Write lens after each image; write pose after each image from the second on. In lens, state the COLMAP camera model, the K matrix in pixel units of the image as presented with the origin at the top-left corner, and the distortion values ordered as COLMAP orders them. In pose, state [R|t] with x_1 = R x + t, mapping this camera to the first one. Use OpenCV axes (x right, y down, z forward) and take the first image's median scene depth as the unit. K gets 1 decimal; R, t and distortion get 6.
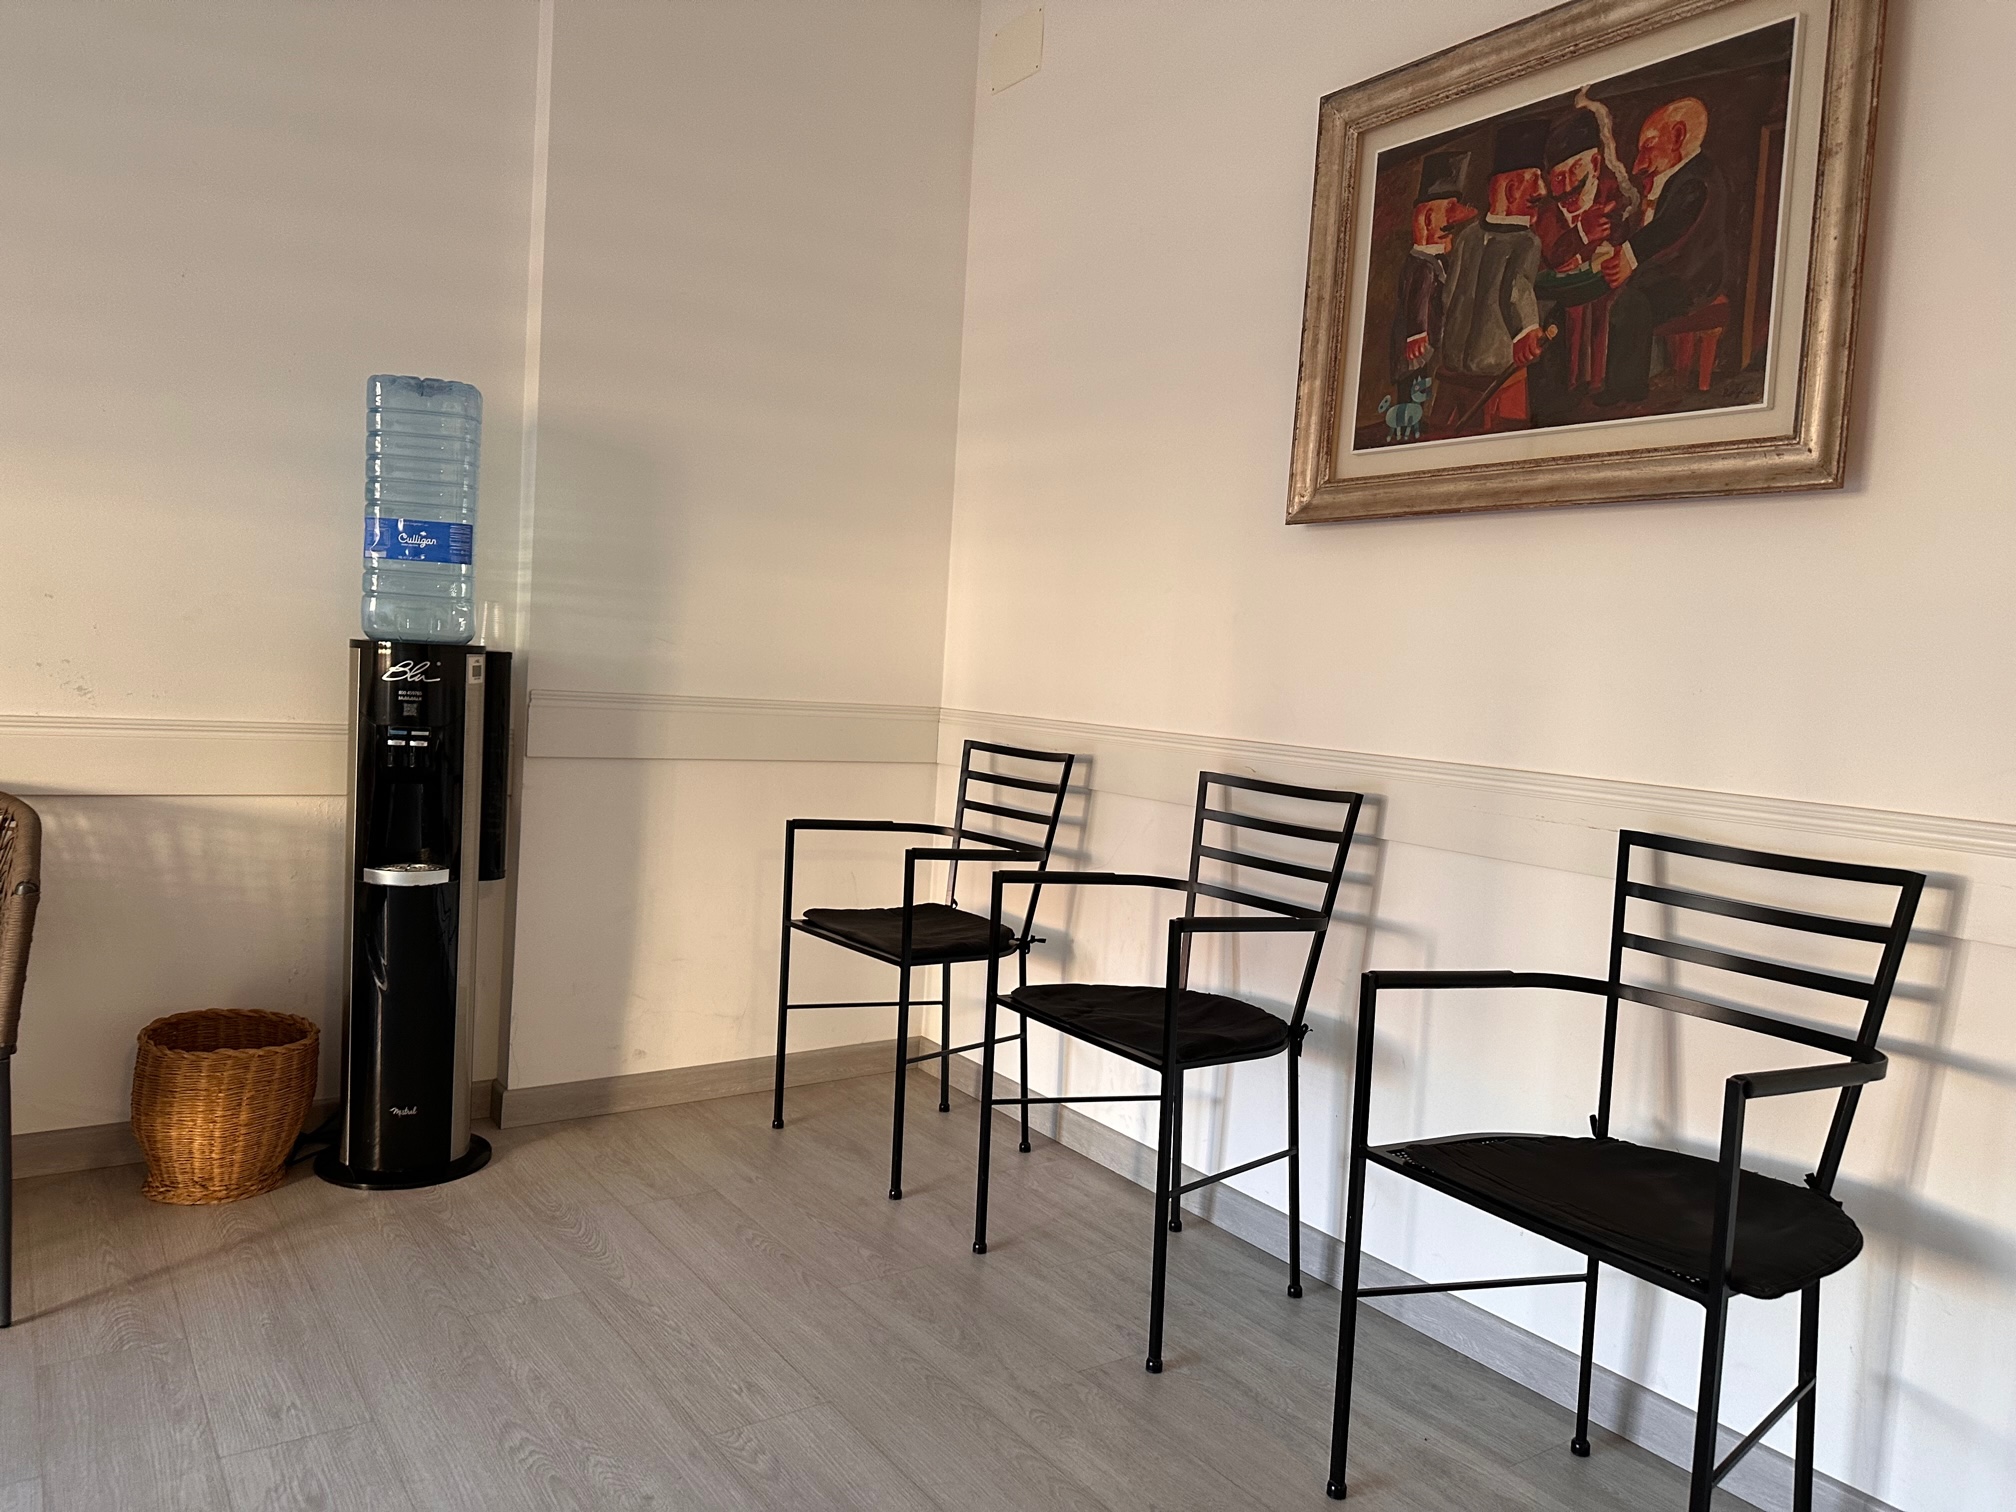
lens RADIAL K [[1400.4, 0, 1010.0], [0, 1400.4, 750.6], [0, 0, 1]] dist [0.065348, -0.103775]
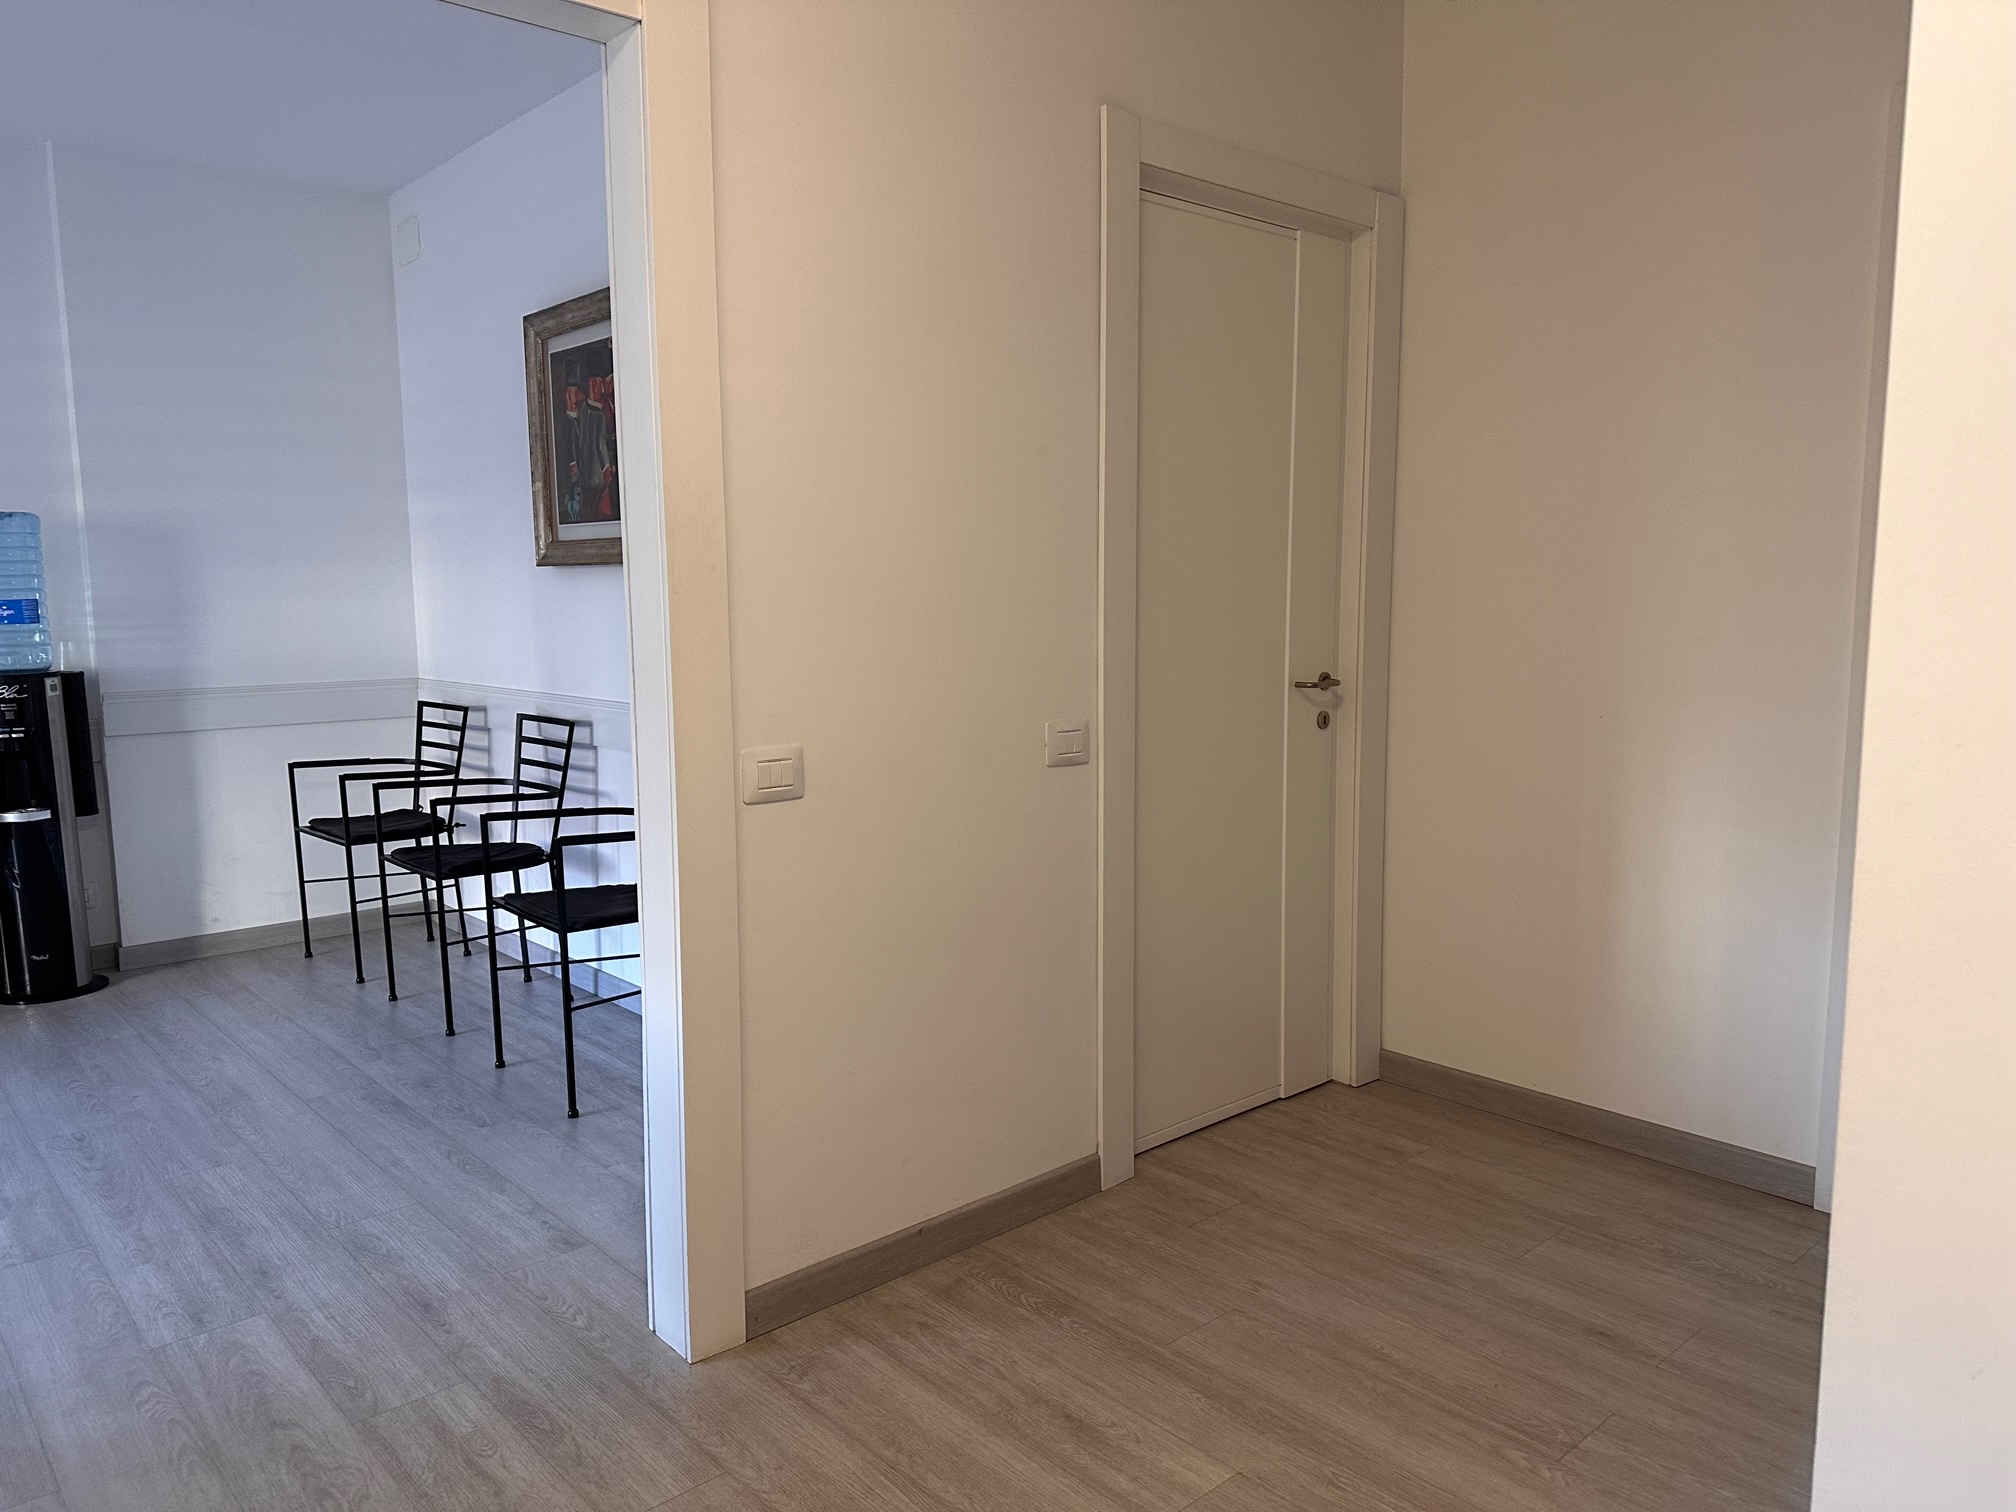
lens RADIAL K [[1428.9, 0, 993.0], [0, 1428.9, 772.5], [0, 0, 1]] dist [0.004378, 0.001842]
pose [[0.992233, -0.082721, 0.092900, 0.528090], [0.075456, 0.994002, 0.079165, -0.008007], [-0.098892, -0.071541, 0.992523, -0.742059]]
